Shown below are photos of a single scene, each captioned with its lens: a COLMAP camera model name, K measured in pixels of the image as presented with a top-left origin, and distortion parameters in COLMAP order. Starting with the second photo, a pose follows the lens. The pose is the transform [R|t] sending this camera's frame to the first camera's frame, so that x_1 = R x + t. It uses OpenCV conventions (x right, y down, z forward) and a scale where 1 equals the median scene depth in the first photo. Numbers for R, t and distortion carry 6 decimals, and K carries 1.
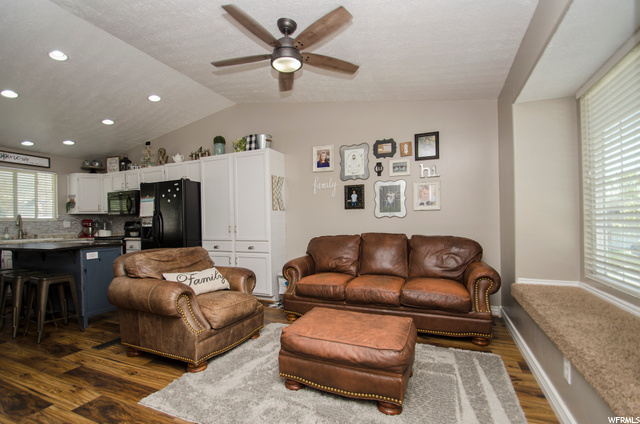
lens RADIAL K [[297.6, 0, 319.4], [0, 297.6, 226.0], [0, 0, 1]] dist [0.001697, -0.013135]
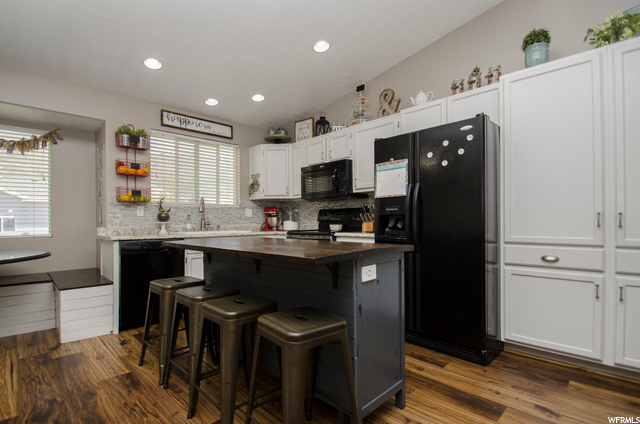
lens RADIAL K [[297.6, 0, 319.4], [0, 297.6, 226.0], [0, 0, 1]] dist [0.001697, -0.013135]
pose [[0.932428, 0.019265, -0.360842, -0.421809], [-0.015451, 0.999790, 0.013451, 0.016149], [0.361025, -0.006967, 0.932530, 0.360814]]
